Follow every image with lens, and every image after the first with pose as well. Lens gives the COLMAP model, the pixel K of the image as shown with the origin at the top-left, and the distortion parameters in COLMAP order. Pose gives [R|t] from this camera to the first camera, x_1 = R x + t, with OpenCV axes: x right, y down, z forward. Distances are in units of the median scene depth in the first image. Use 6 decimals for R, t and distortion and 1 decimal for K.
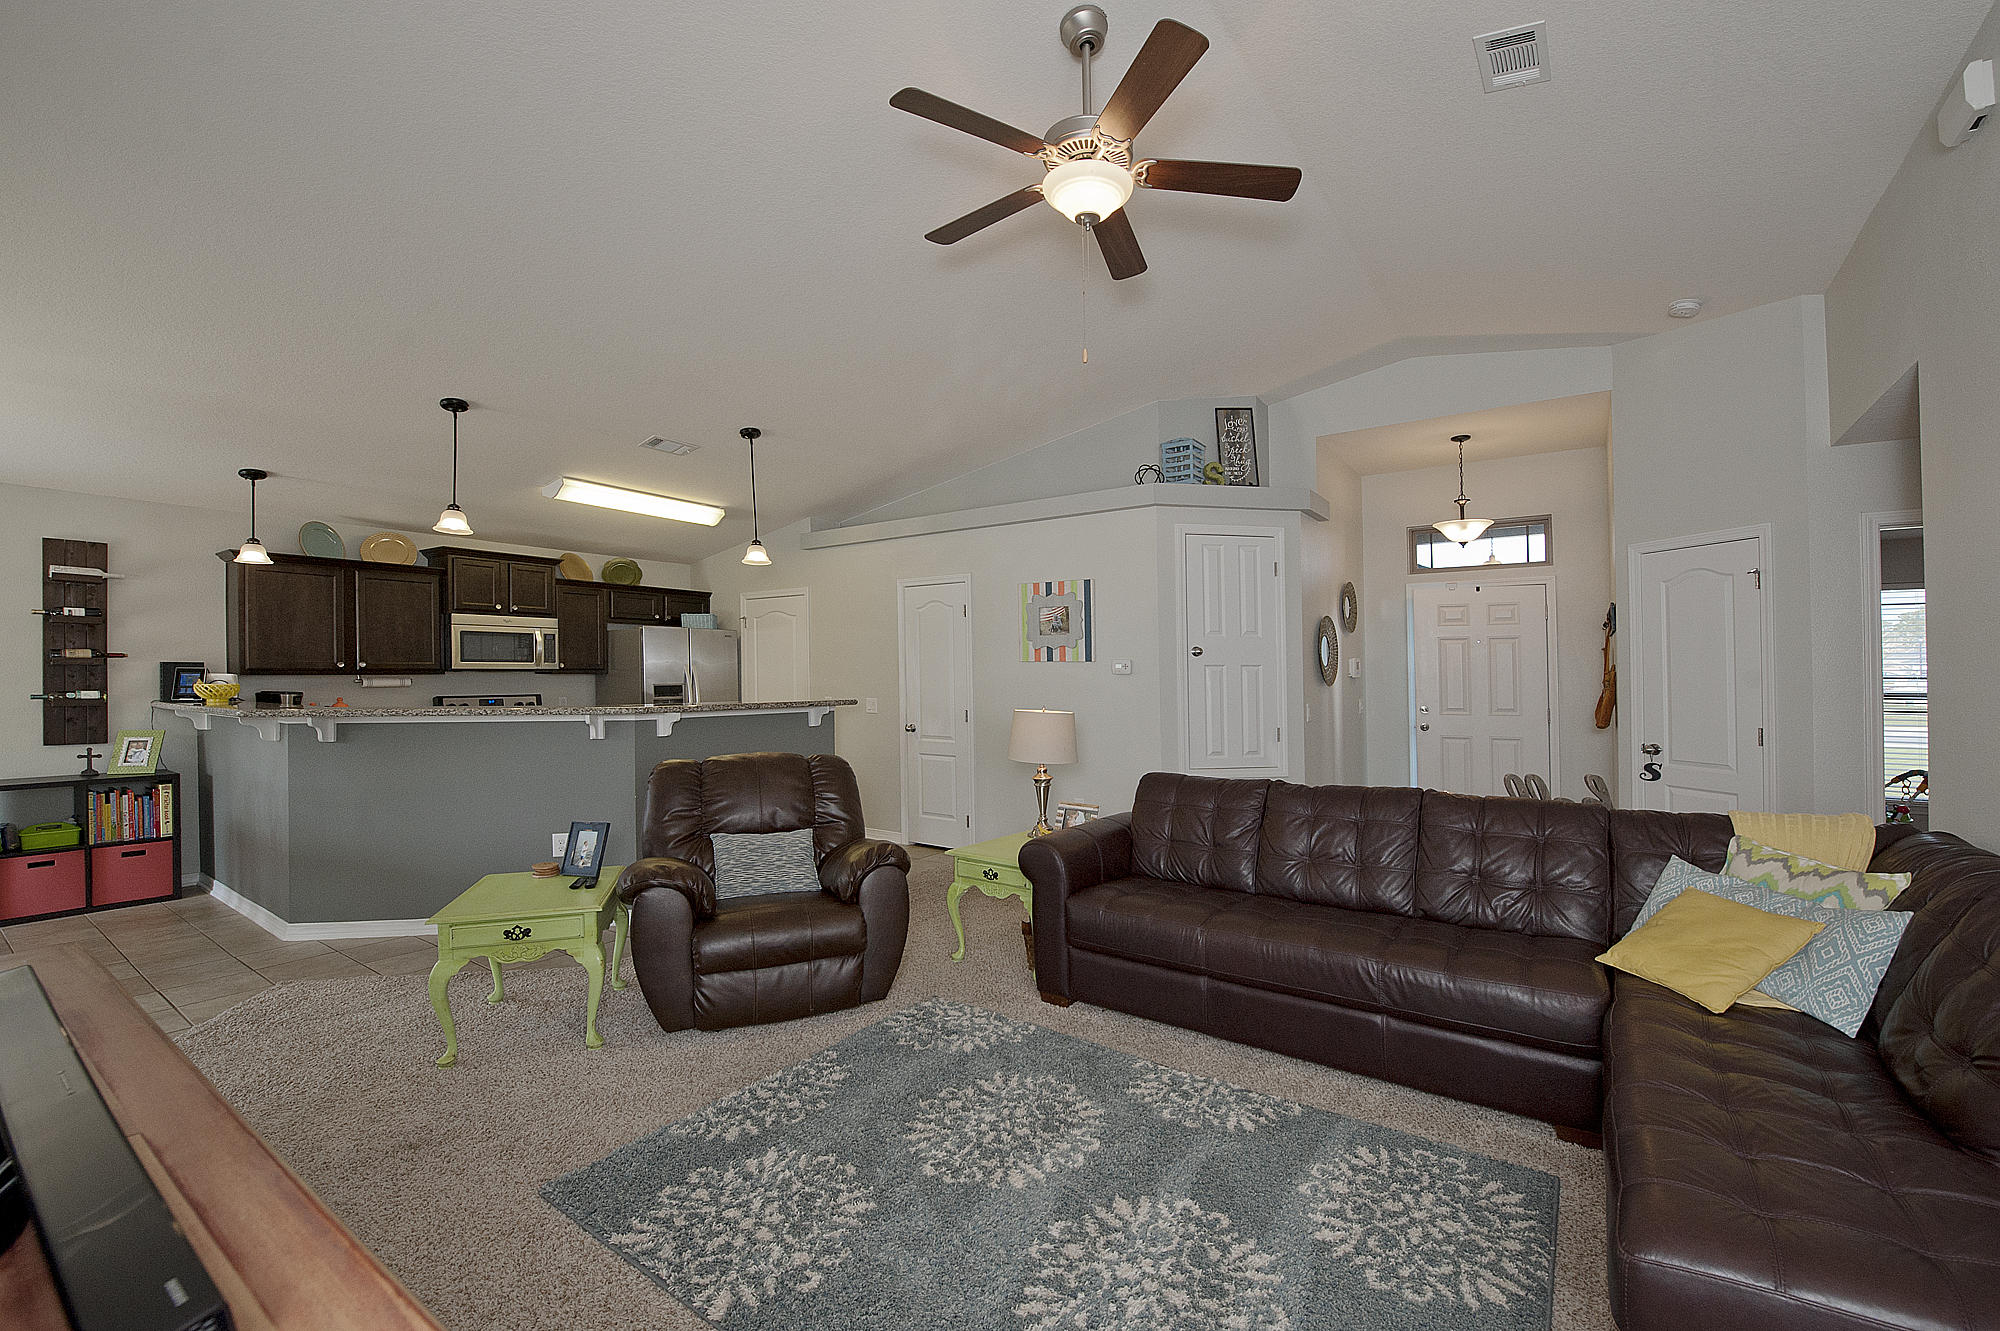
lens RADIAL K [[821.0, 0, 1000.0], [0, 821.0, 665.5], [0, 0, 1]] dist [0.000579, -0.004250]
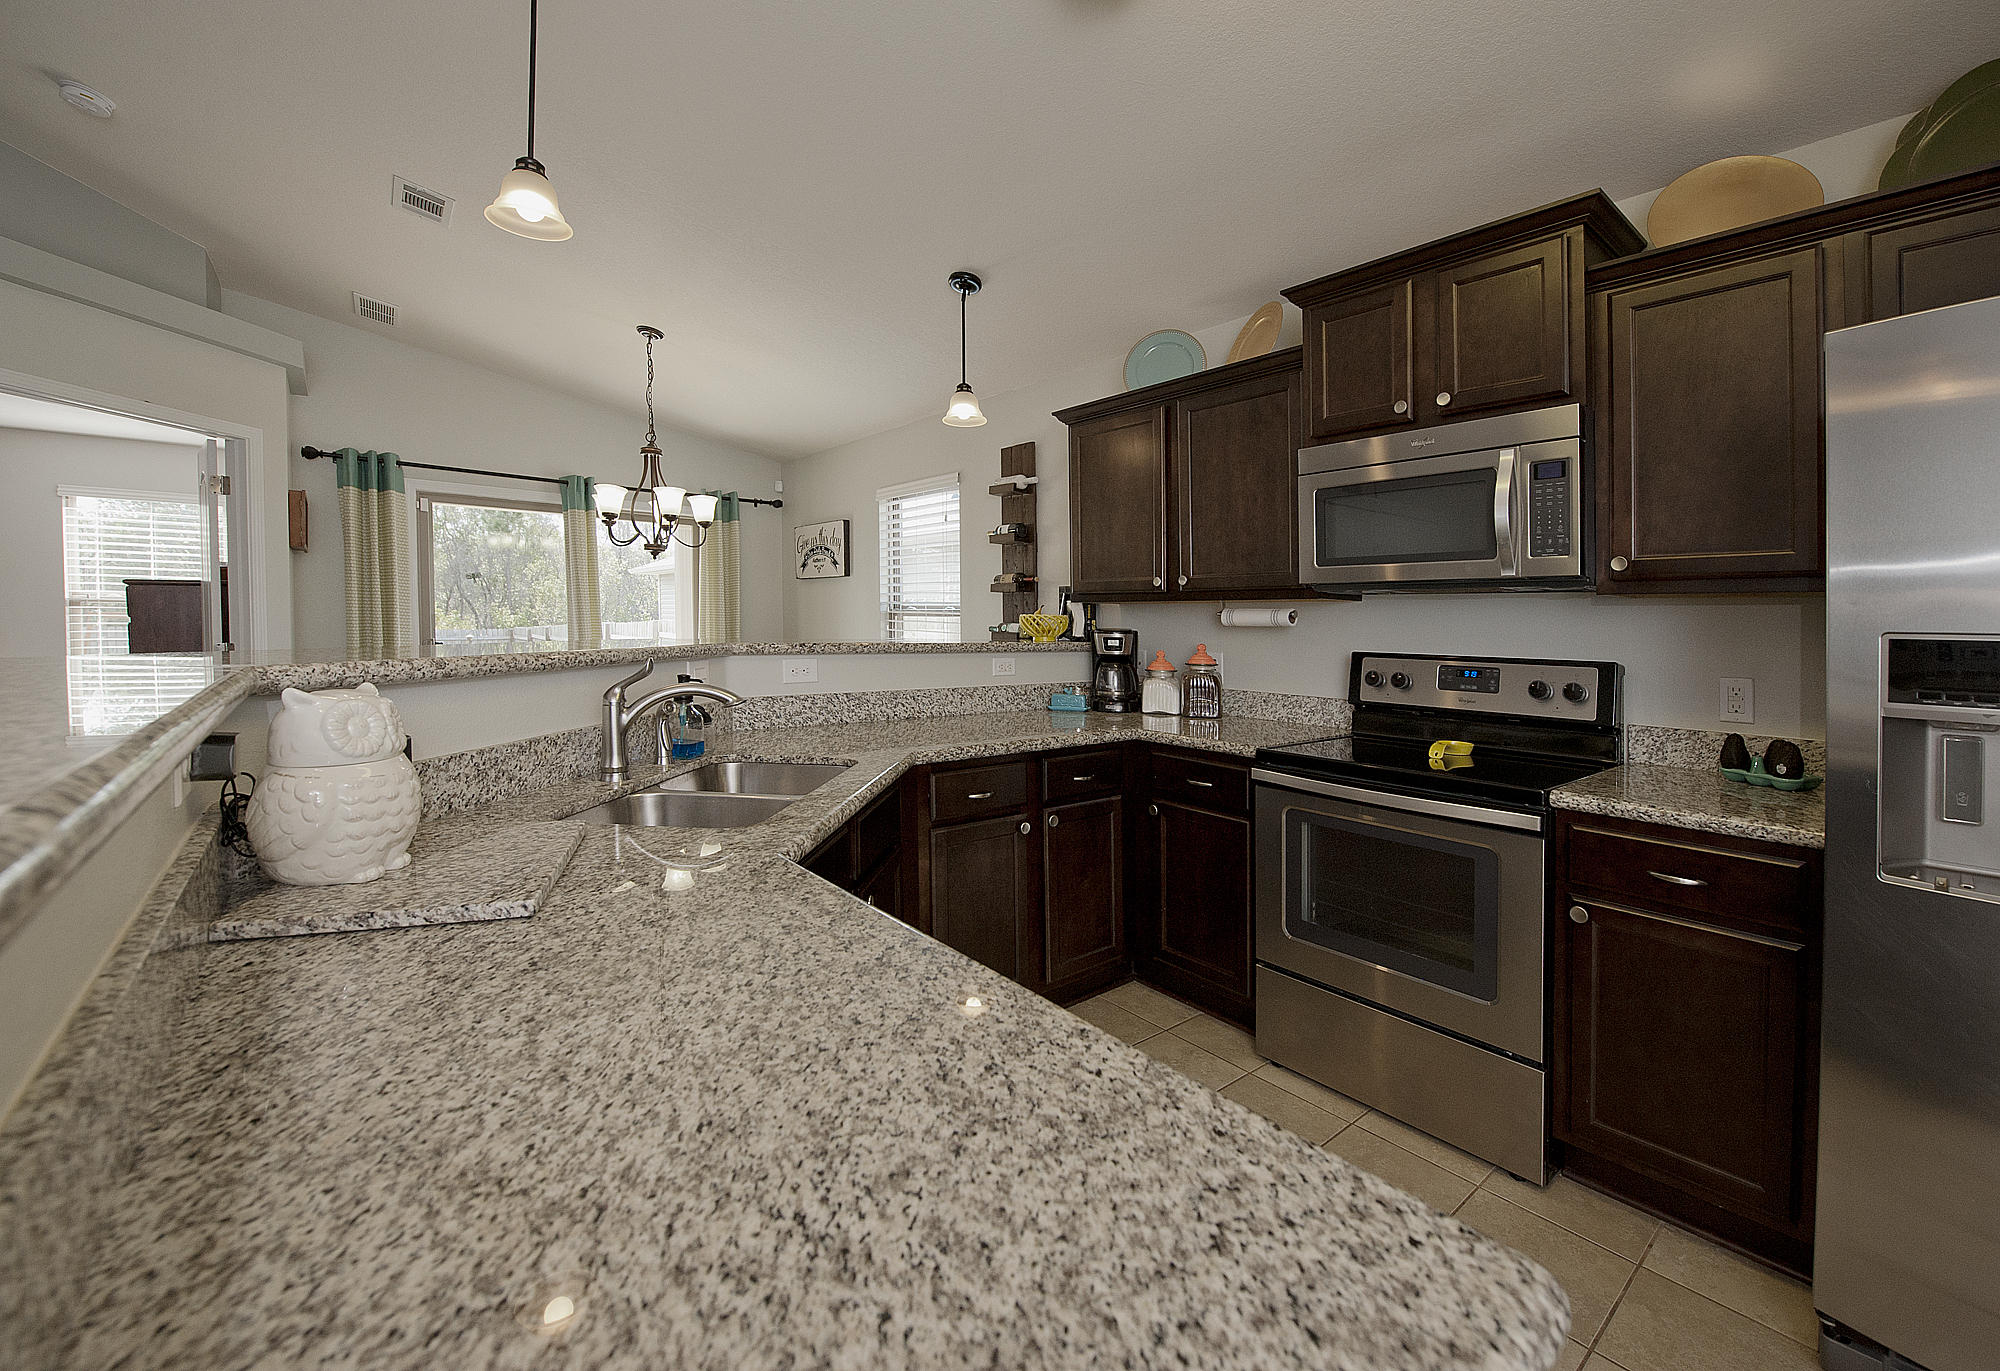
lens RADIAL K [[843.0, 0, 1006.8], [0, 843.0, 653.7], [0, 0, 1]] dist [0.001698, 0.000256]
pose [[-0.246767, 0.034250, -0.968469, -0.270116], [-0.009423, 0.999243, 0.037740, 0.029535], [0.969029, 0.018439, -0.246257, 1.180696]]
